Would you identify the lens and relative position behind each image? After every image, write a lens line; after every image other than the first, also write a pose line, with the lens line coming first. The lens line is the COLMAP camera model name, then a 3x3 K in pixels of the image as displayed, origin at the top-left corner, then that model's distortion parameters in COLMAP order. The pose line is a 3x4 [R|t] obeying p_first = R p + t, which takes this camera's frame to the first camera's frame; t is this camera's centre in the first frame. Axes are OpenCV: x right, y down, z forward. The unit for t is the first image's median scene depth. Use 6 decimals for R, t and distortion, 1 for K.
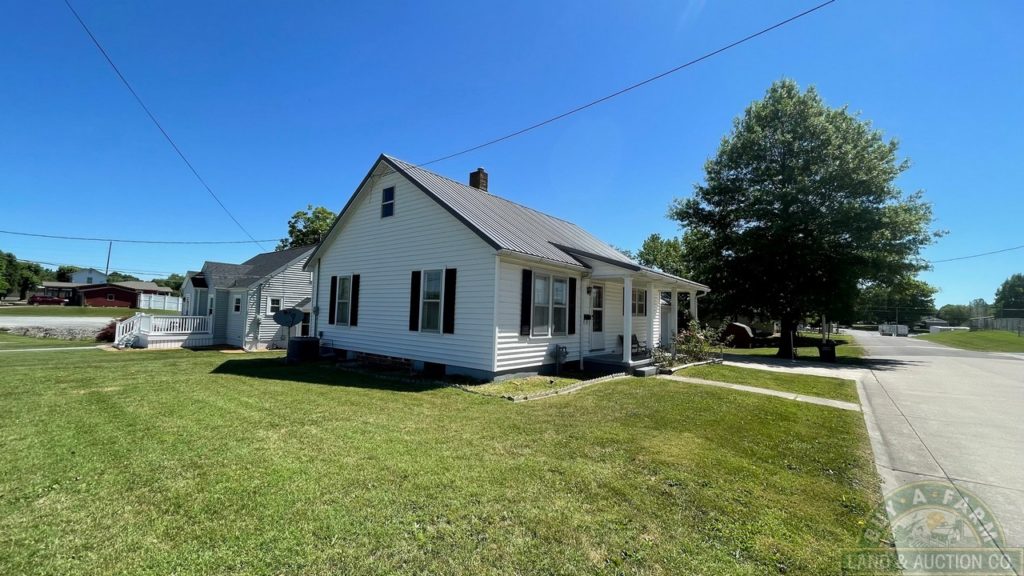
lens RADIAL K [[415.9, 0, 512.0], [0, 415.9, 288.0], [0, 0, 1]] dist [0.001995, 0.000002]
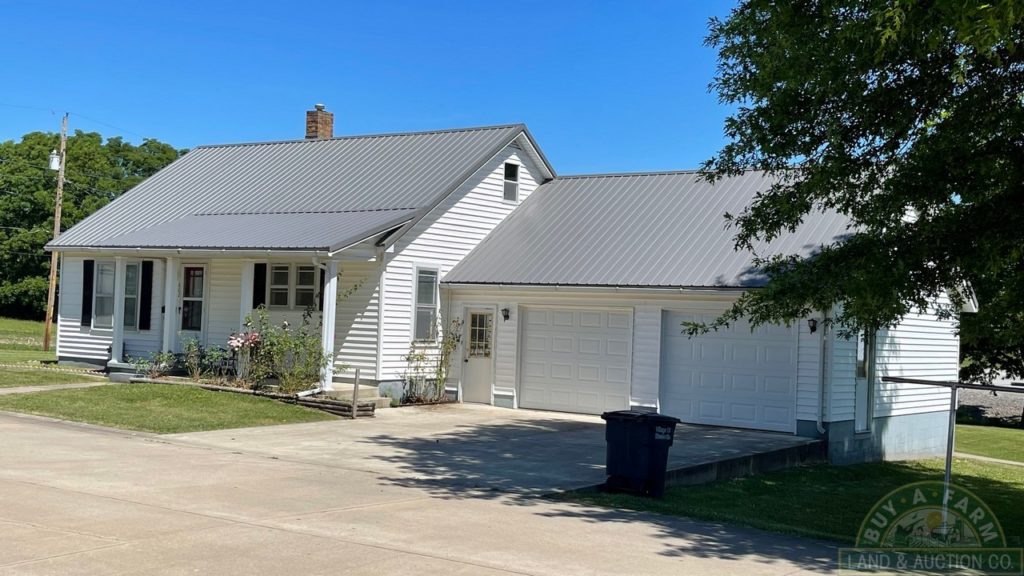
lens RADIAL K [[1293.2, 0, 512.0], [0, 1293.2, 288.0], [0, 0, 1]] dist [0.114537, -0.002750]
pose [[0.046472, -0.053592, -0.997481, 1.514951], [0.021206, 0.998388, -0.052653, 0.098962], [0.998694, -0.018706, 0.047534, 0.882346]]
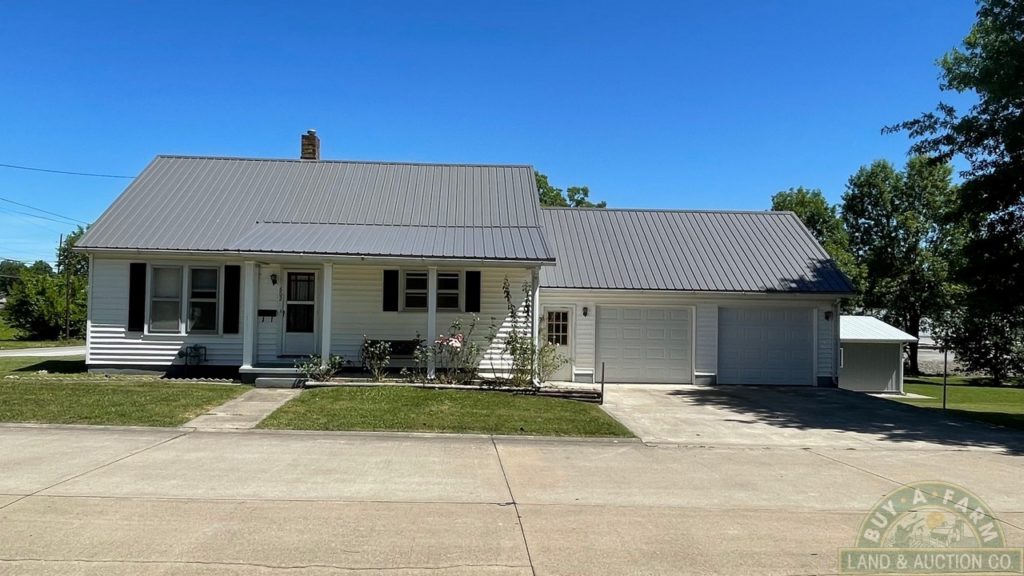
lens RADIAL K [[774.6, 0, 512.0], [0, 774.6, 288.0], [0, 0, 1]] dist [0.003873, 0.001722]
pose [[0.666062, -0.048589, -0.744312, 0.925477], [0.048973, 0.998572, -0.021363, 0.044621], [0.744287, -0.022222, 0.667490, 0.211653]]
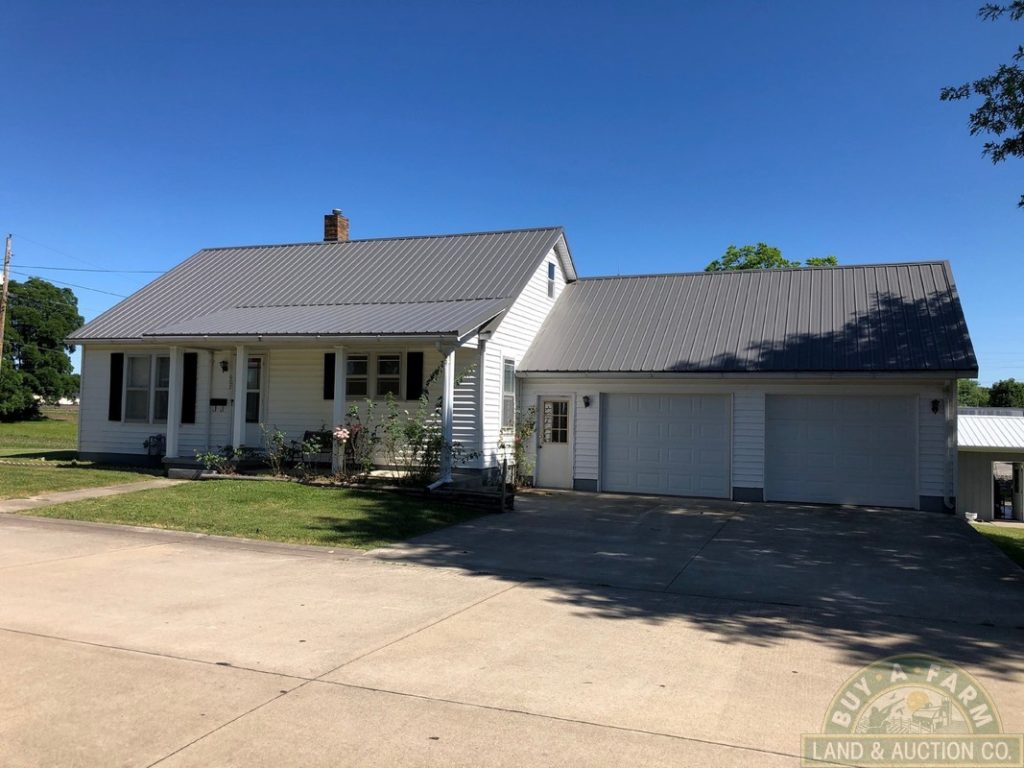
lens RADIAL K [[849.7, 0, 512.0], [0, 849.7, 384.0], [0, 0, 1]] dist [0.032081, -0.003075]
pose [[0.304877, -0.065410, -0.950143, 1.048571], [0.043918, 0.997543, -0.054581, 0.084047], [0.951379, -0.025088, 0.307001, 0.600656]]
